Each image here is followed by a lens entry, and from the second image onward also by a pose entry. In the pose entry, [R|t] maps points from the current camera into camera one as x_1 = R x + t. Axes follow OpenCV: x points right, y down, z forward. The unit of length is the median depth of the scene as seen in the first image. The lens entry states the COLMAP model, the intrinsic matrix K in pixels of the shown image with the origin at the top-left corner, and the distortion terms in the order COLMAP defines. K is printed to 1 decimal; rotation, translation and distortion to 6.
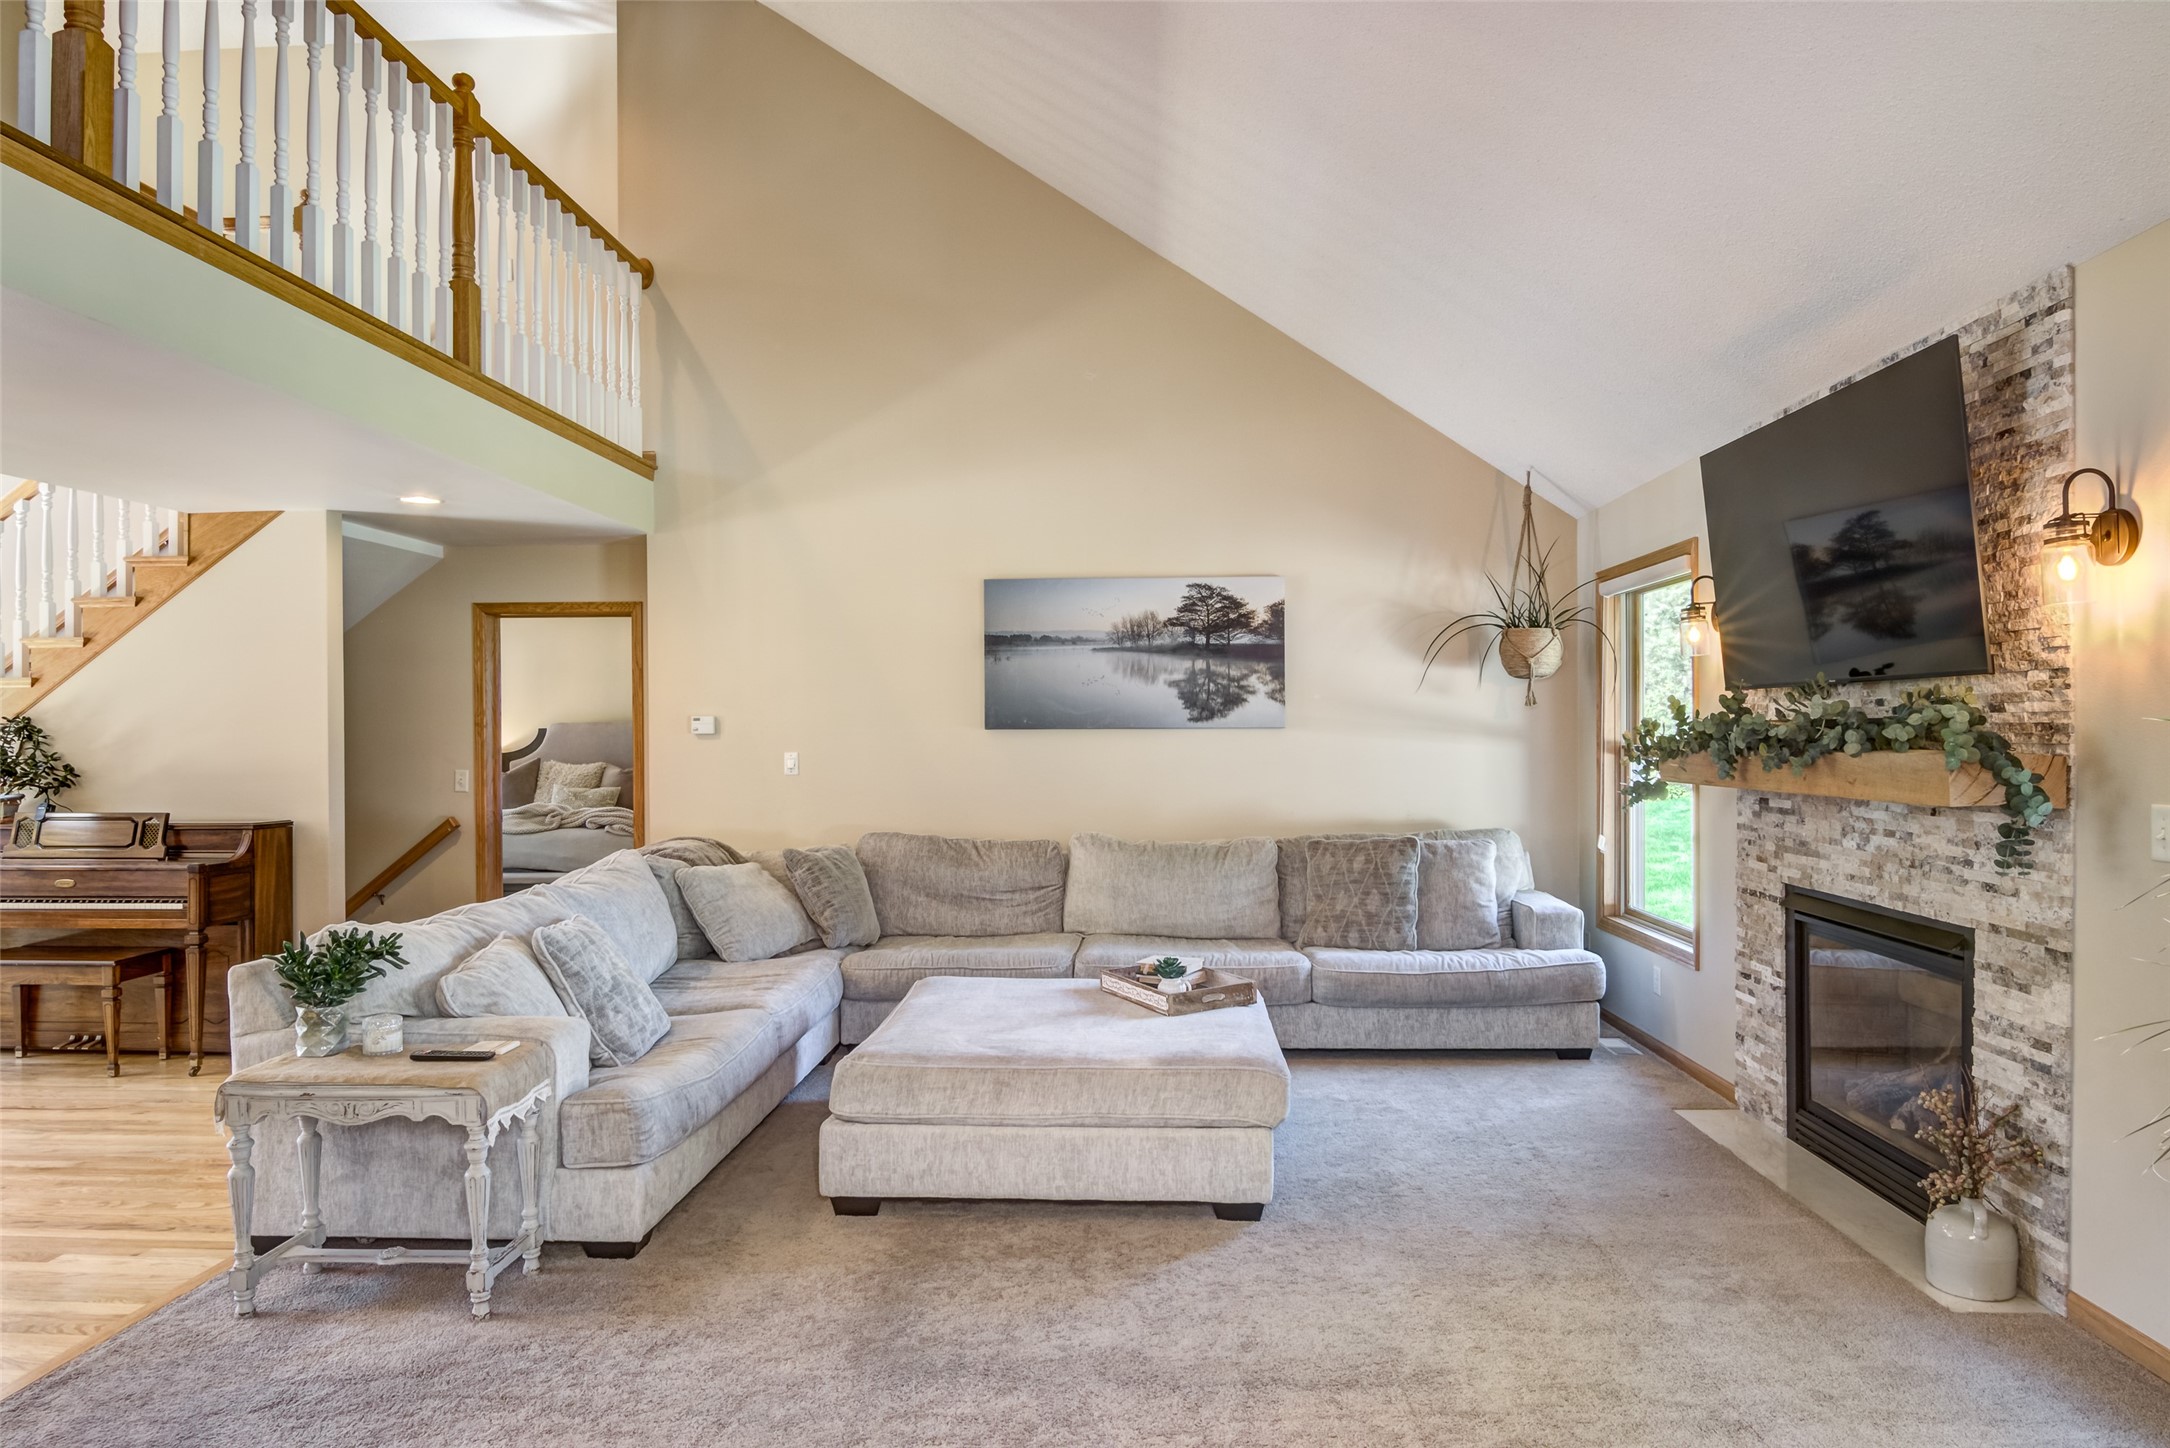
lens RADIAL K [[1322.6, 0, 1081.7], [0, 1322.6, 730.9], [0, 0, 1]] dist [-0.005346, -0.001669]
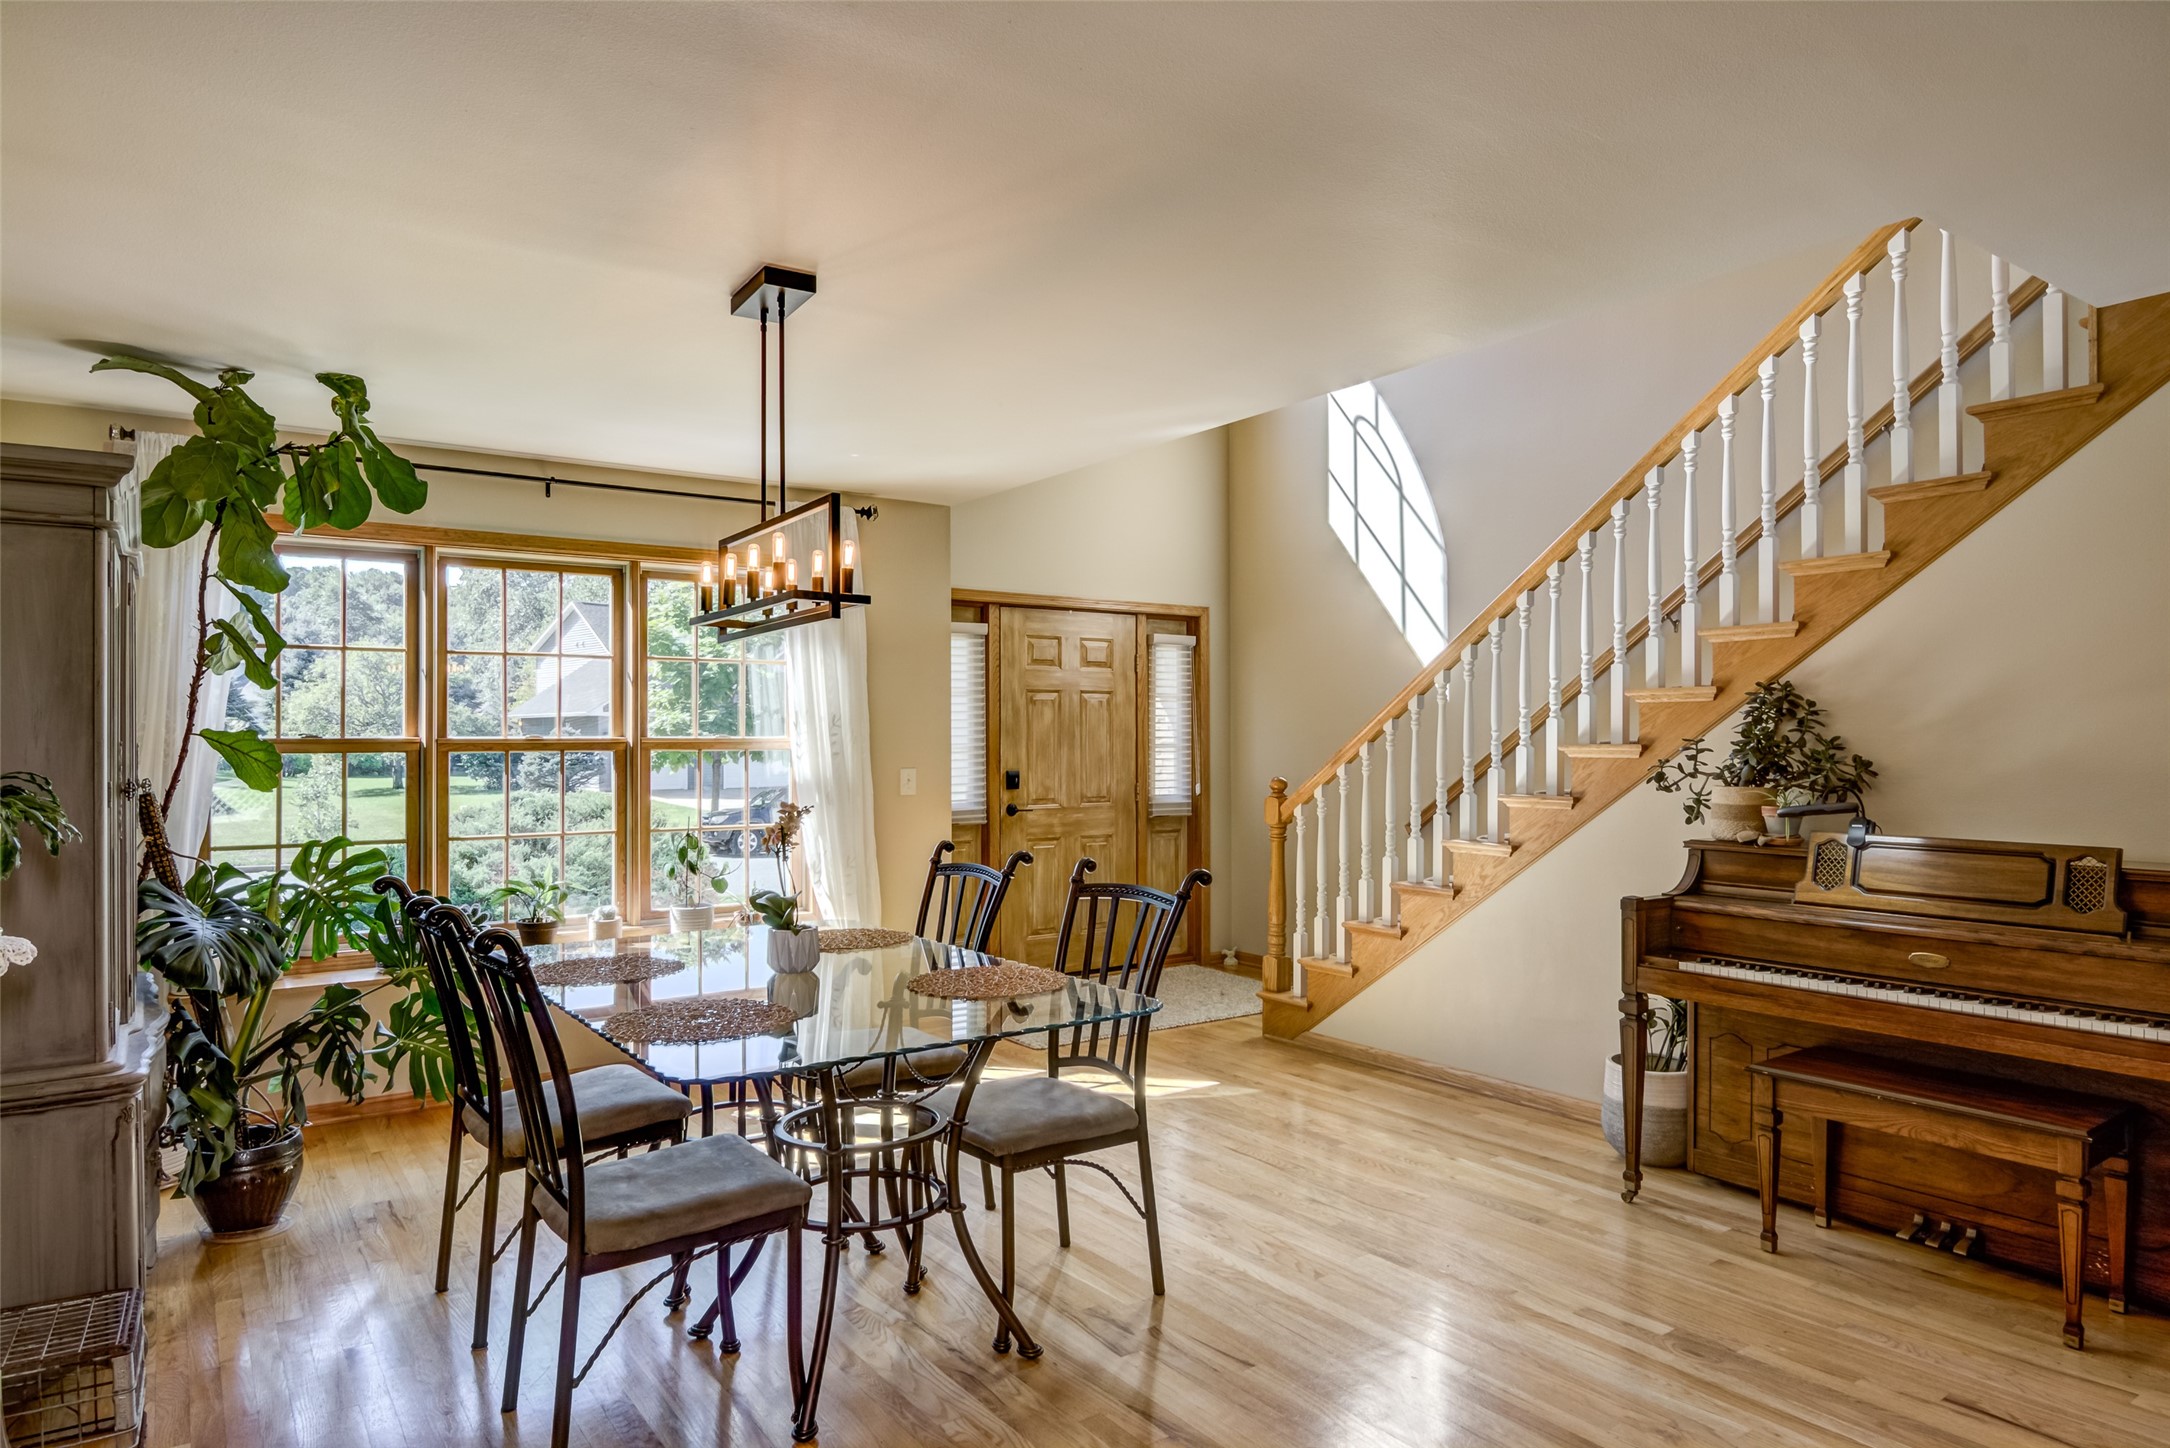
lens RADIAL K [[1322.6, 0, 1086.1], [0, 1322.6, 731.3], [0, 0, 1]] dist [-0.005346, -0.001669]
pose [[0.627606, 0.002845, -0.778526, -0.540333], [-0.009422, 0.999948, -0.003942, 0.020684], [0.778474, 0.009809, 0.627600, 0.339814]]
